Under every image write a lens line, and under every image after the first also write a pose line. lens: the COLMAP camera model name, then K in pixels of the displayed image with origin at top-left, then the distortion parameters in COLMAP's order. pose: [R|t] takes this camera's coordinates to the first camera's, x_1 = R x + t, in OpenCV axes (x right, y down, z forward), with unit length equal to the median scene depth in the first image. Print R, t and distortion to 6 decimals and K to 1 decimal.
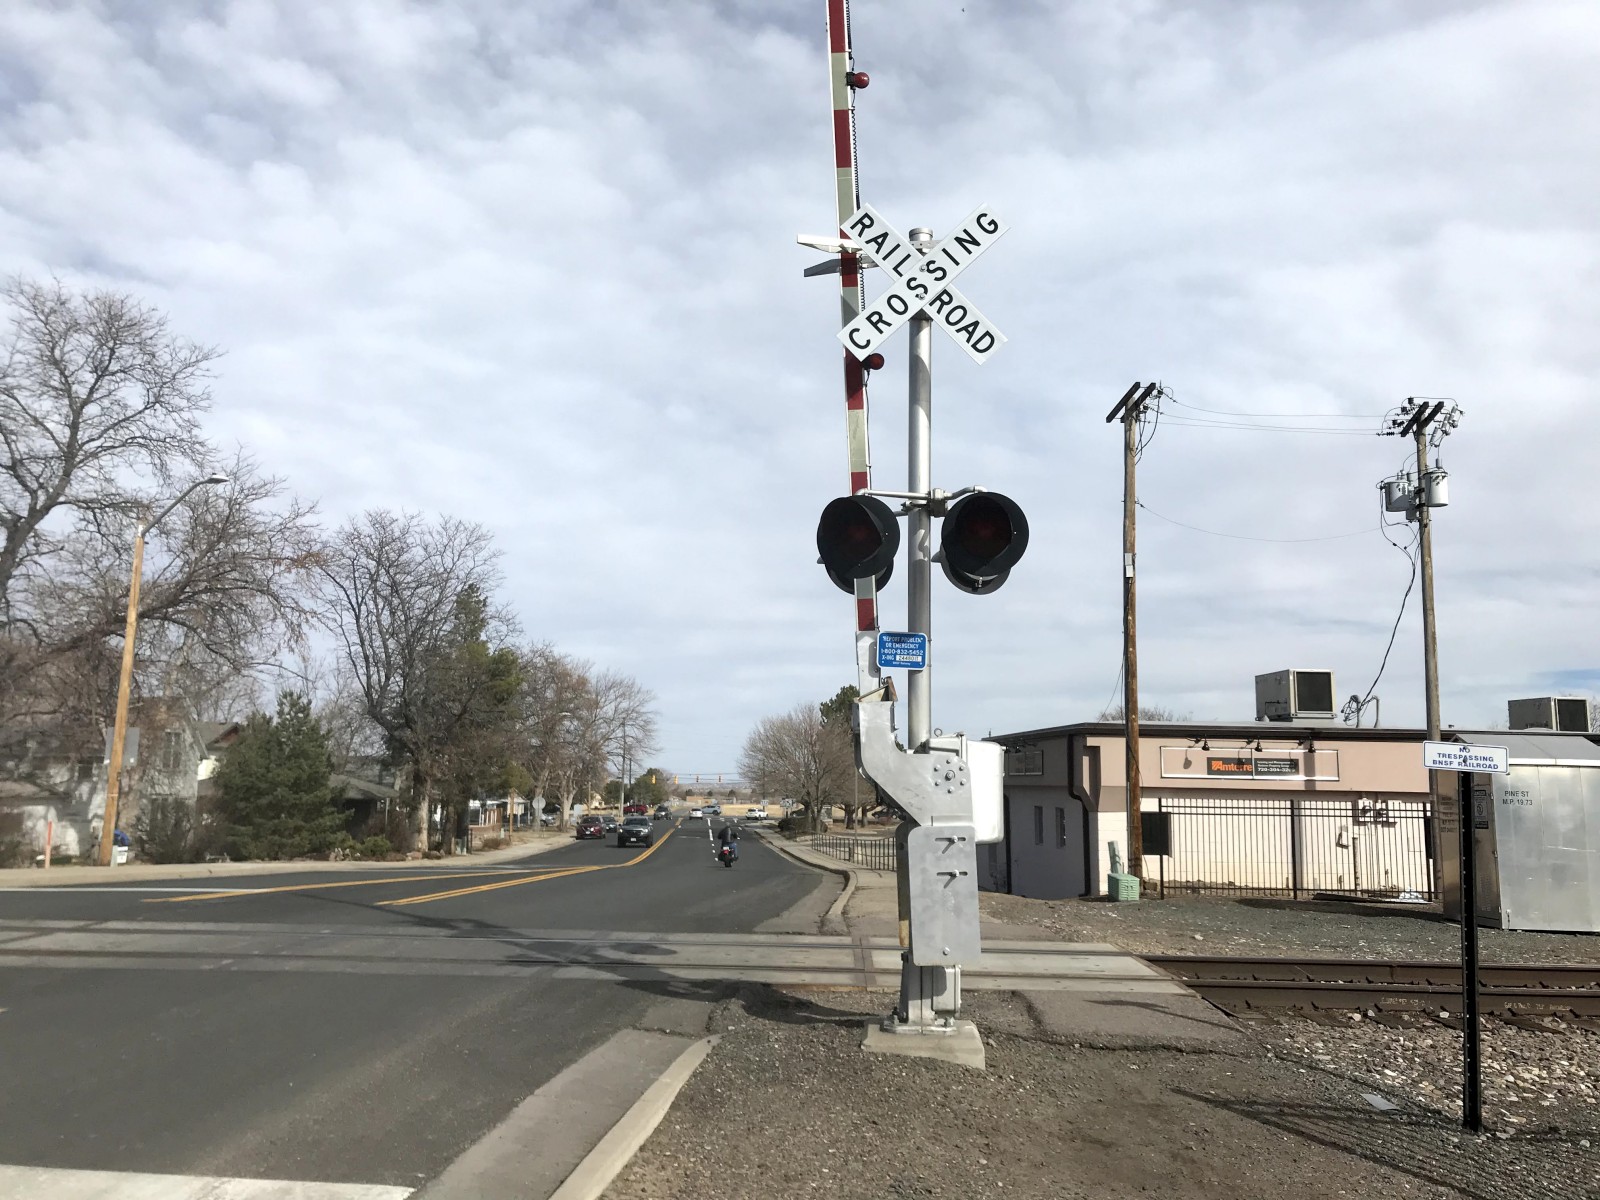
lens RADIAL K [[1342.2, 0, 787.6], [0, 1342.2, 590.2], [0, 0, 1]] dist [0.064425, -0.083160]
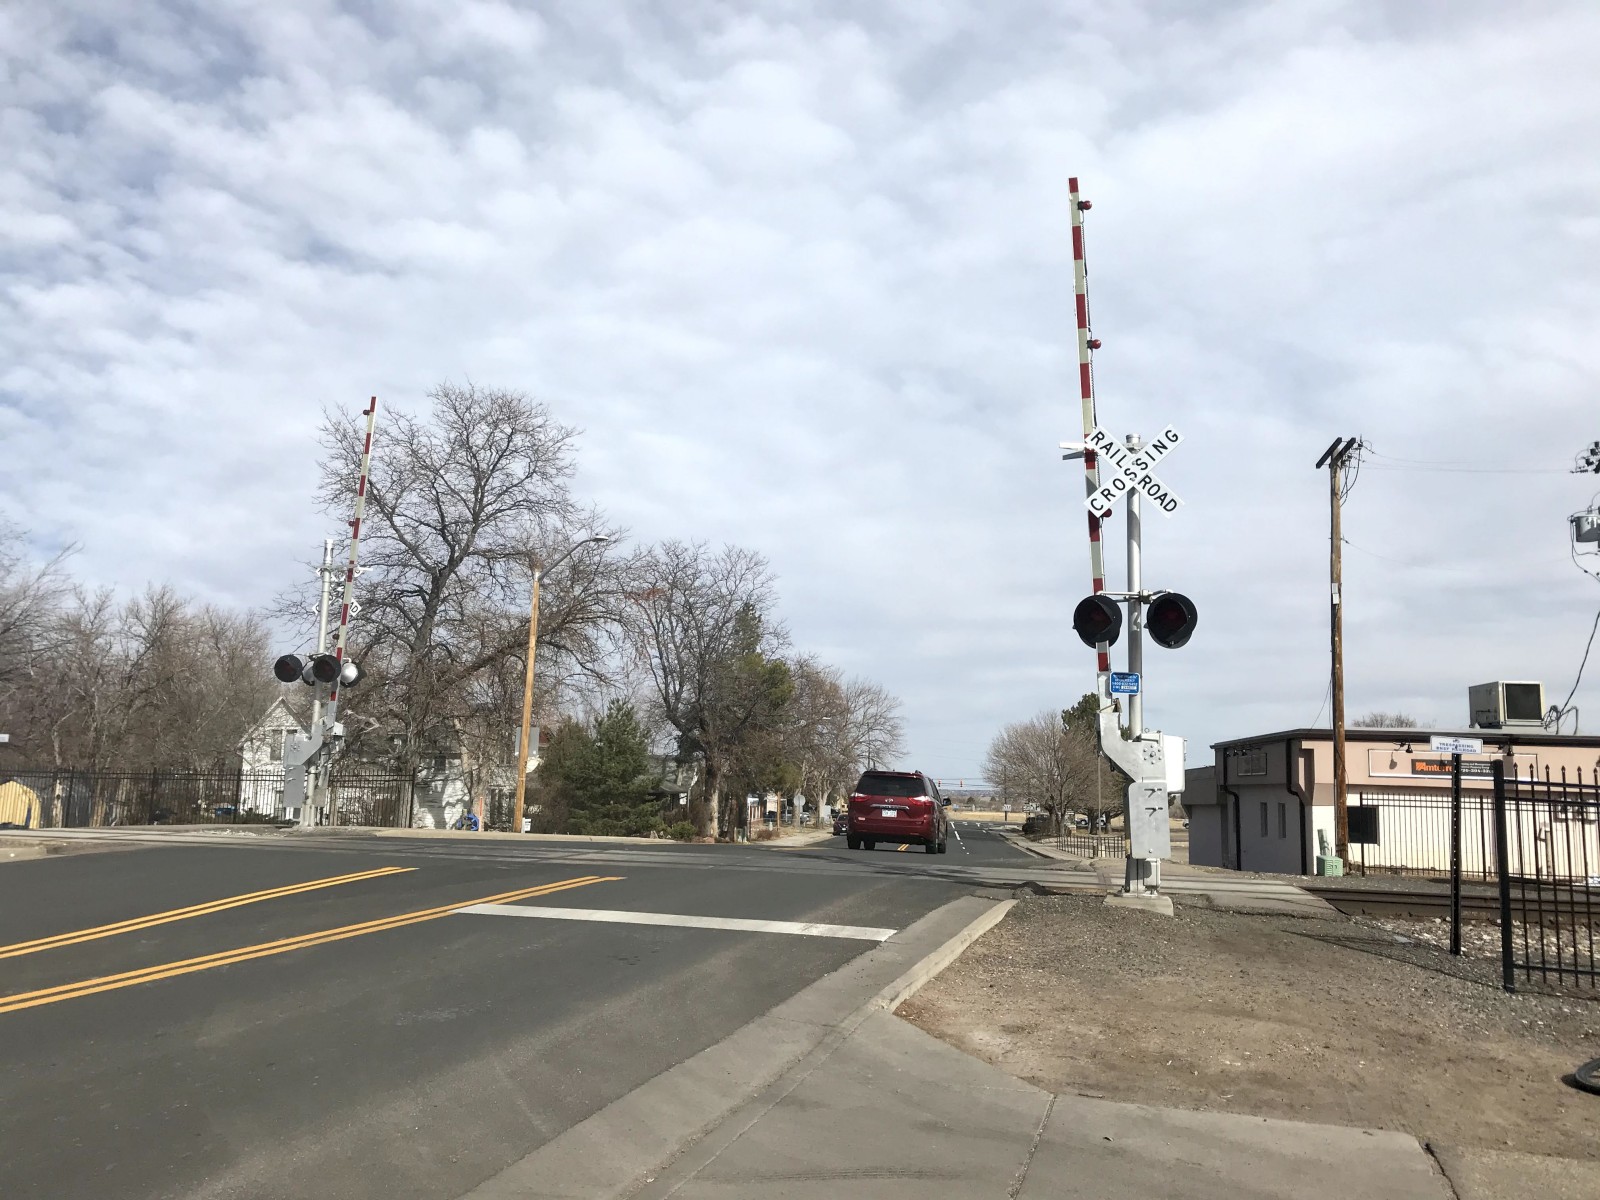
lens RADIAL K [[1342.2, 0, 822.8], [0, 1342.2, 578.9], [0, 0, 1]] dist [0.064425, -0.083160]
pose [[0.988832, -0.011693, -0.148577, -0.011098], [0.009865, 0.999866, -0.013030, -0.019617], [0.148710, 0.011419, 0.988815, -0.215737]]
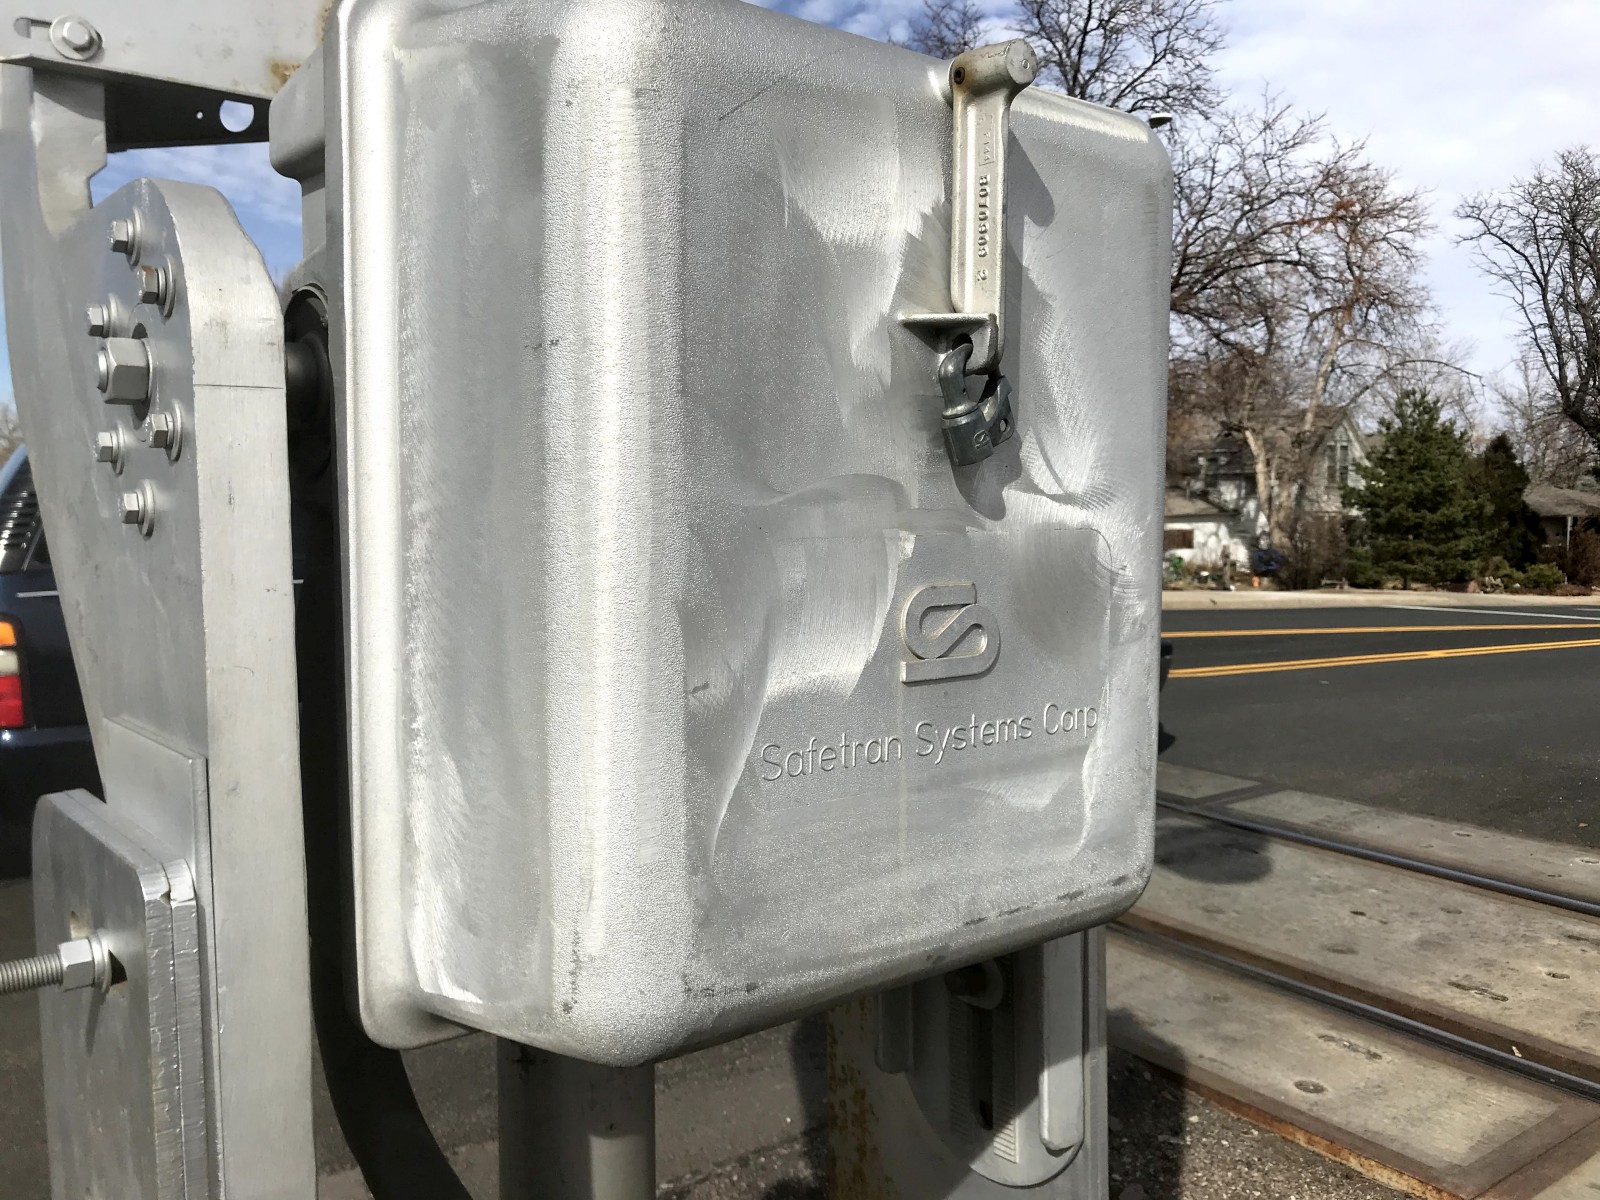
lens RADIAL K [[1342.2, 0, 794.8], [0, 1342.2, 601.8], [0, 0, 1]] dist [0.064425, -0.083160]
pose [[0.628185, 0.051010, -0.776390, 0.063015], [0.117260, 0.980245, 0.159280, 0.036244], [0.769177, -0.191097, 0.609794, 0.248764]]
